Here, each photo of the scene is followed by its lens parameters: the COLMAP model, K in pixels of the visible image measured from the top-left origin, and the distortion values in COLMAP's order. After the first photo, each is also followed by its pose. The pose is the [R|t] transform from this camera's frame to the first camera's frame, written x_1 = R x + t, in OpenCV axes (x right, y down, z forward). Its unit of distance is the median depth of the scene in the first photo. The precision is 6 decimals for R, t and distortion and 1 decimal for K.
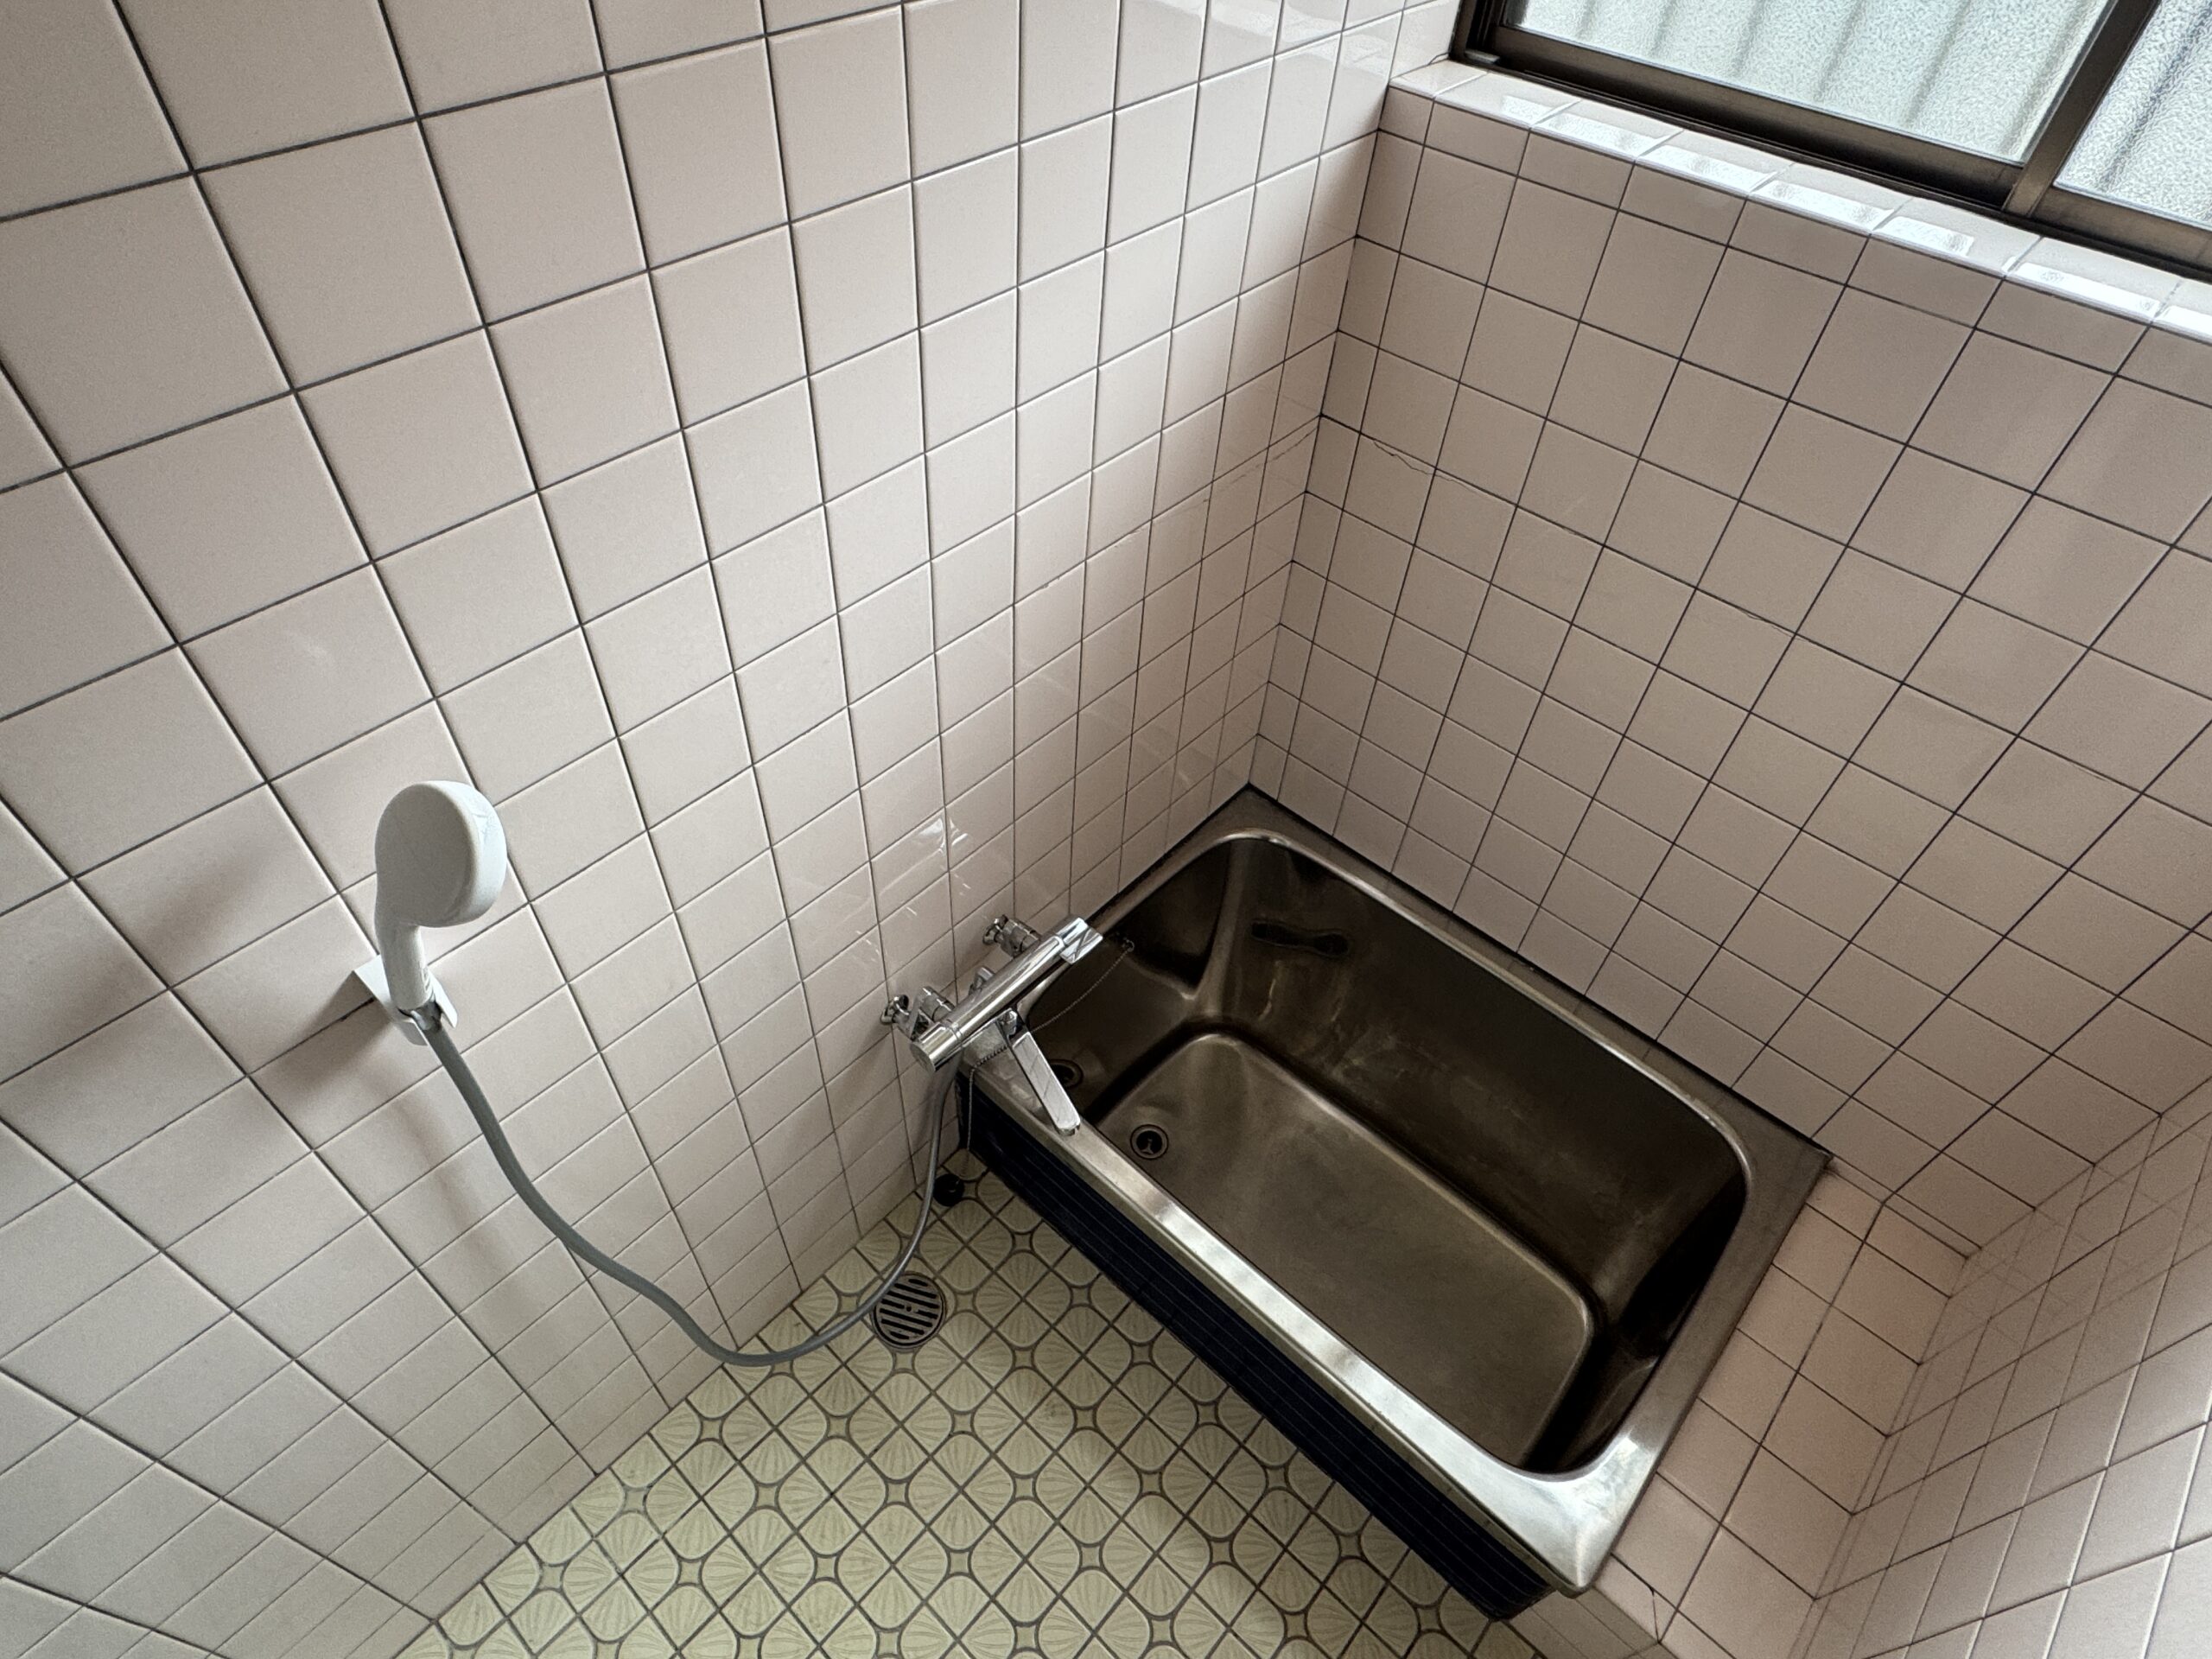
lens RADIAL K [[1228.0, 0, 1106.0], [0, 1228.0, 829.5], [0, 0, 1]] dist [-0.000695, 0.001001]
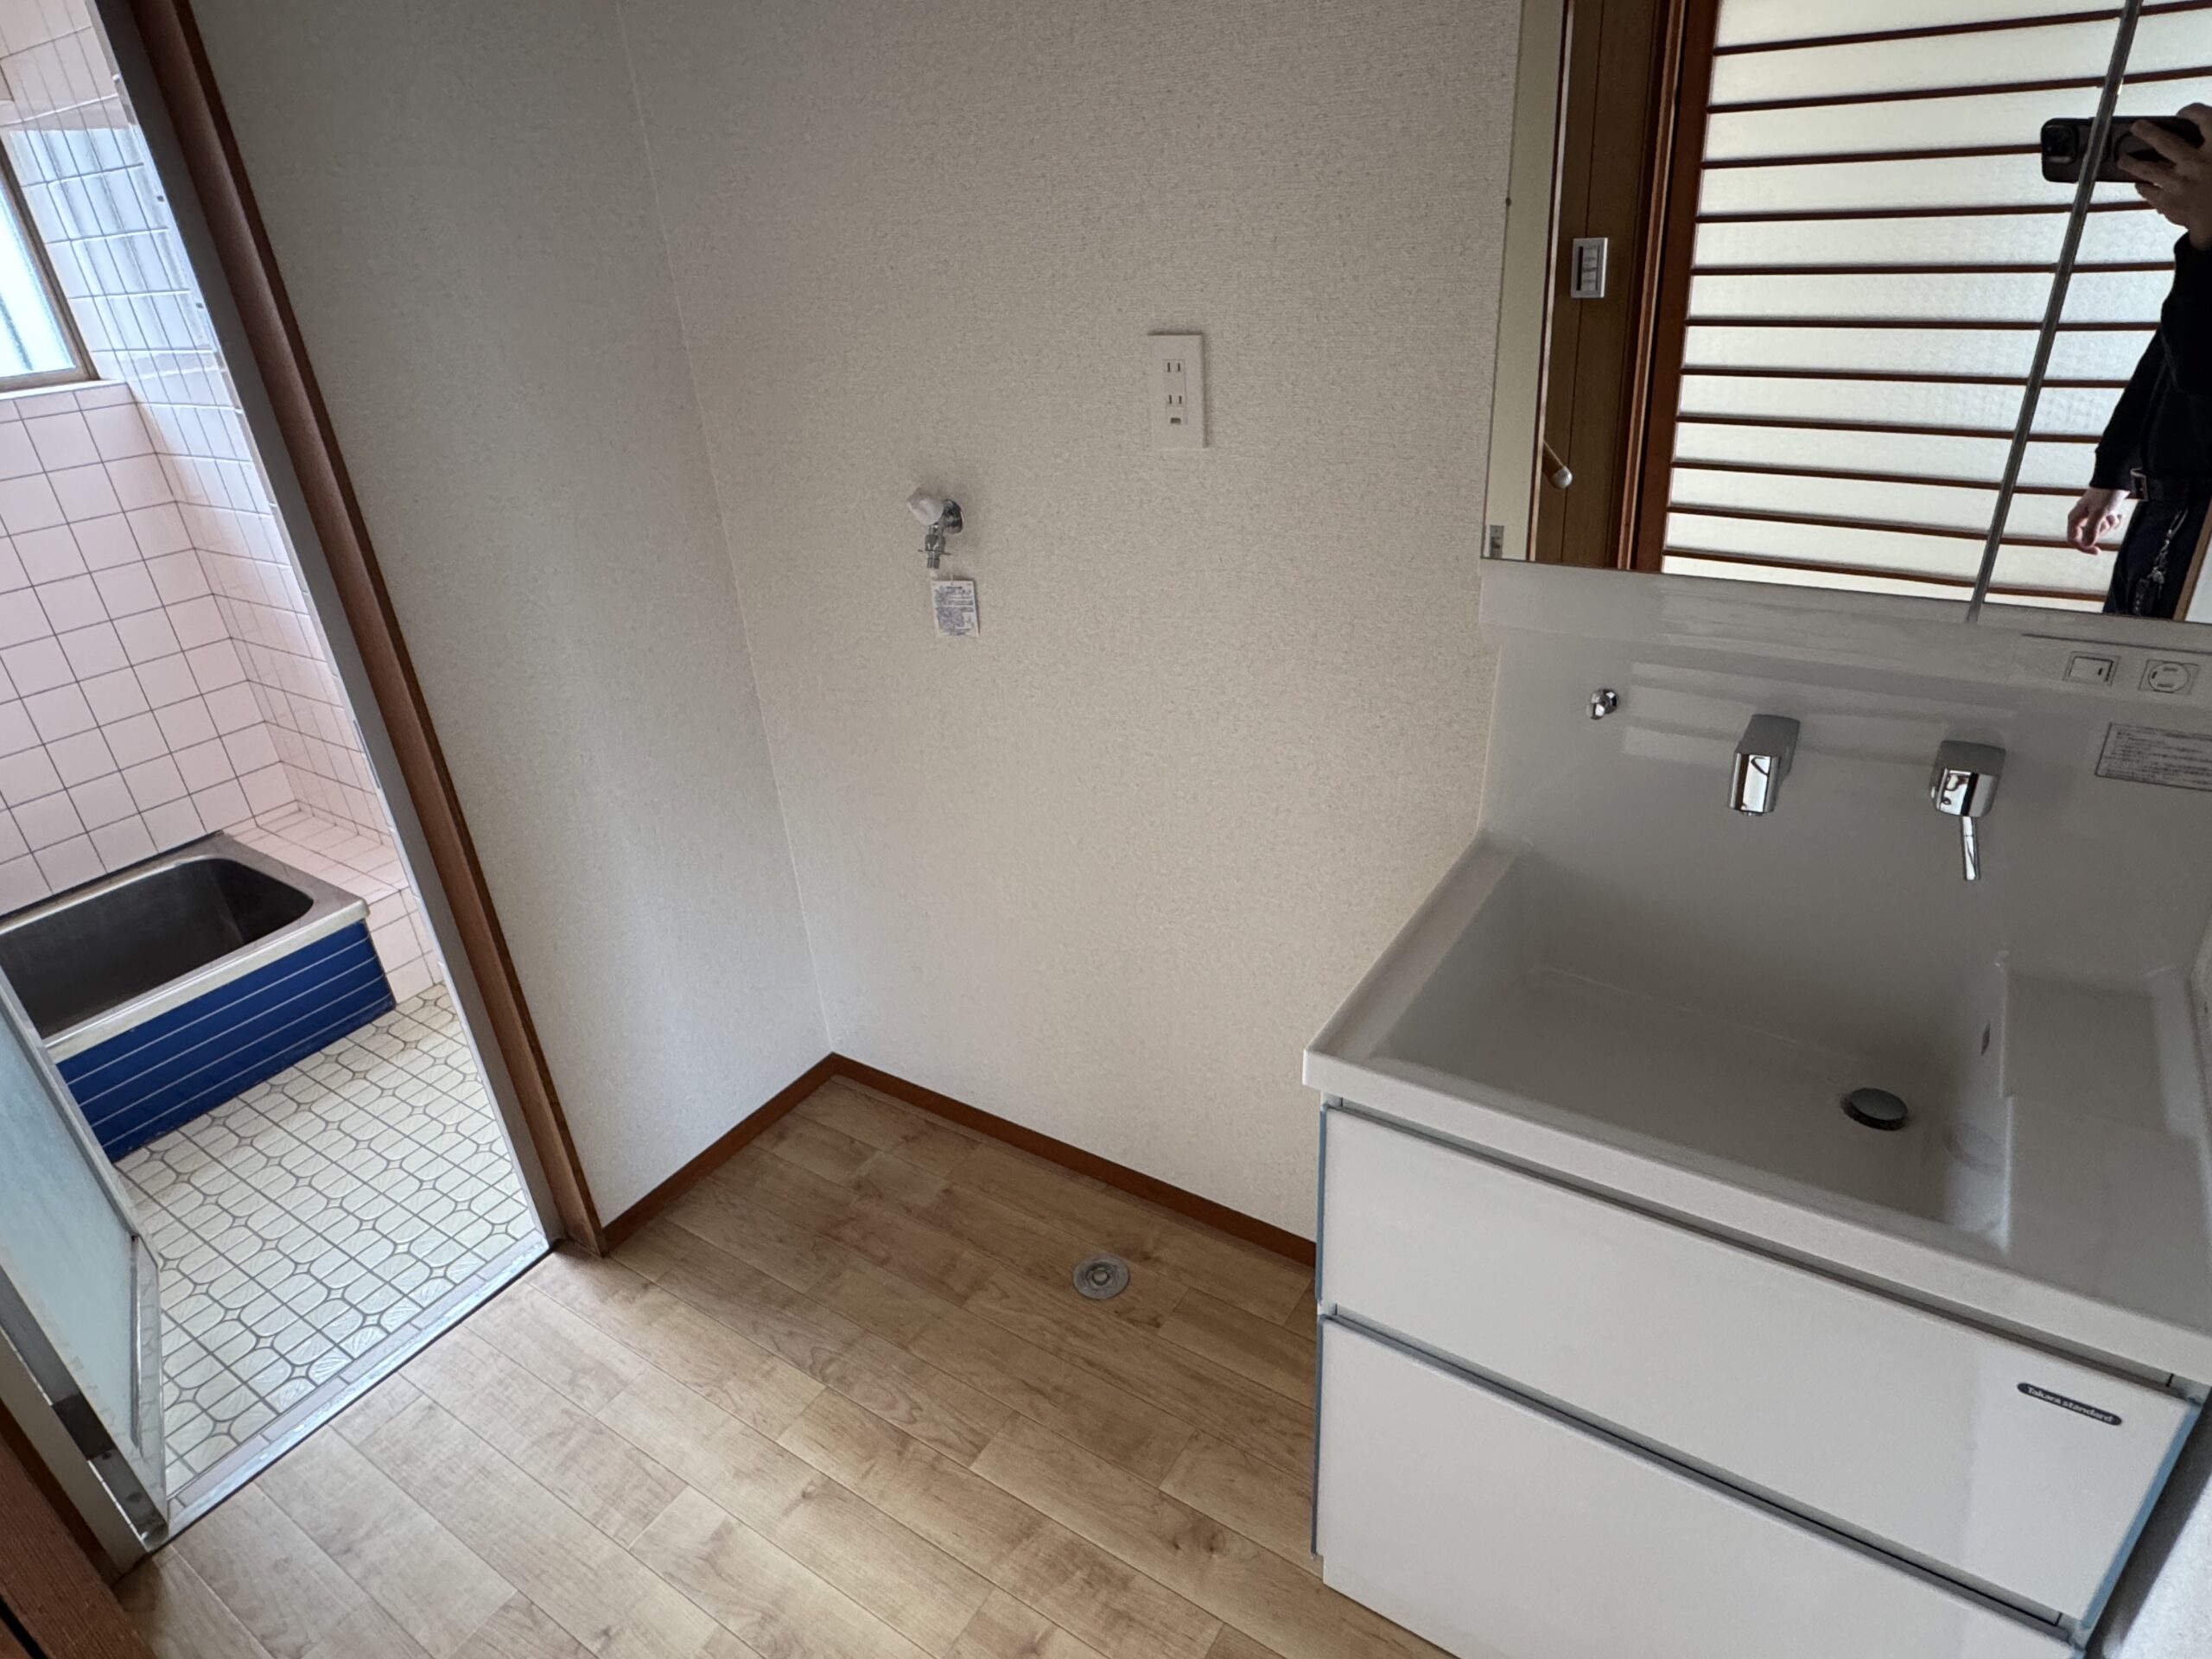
lens RADIAL K [[1228.0, 0, 1106.0], [0, 1228.0, 829.5], [0, 0, 1]] dist [-0.000695, 0.001001]
pose [[-0.167914, -0.484257, 0.858662, -1.305123], [0.761635, 0.489277, 0.424876, 0.512911], [-0.625873, 0.725329, 0.286671, -0.418768]]
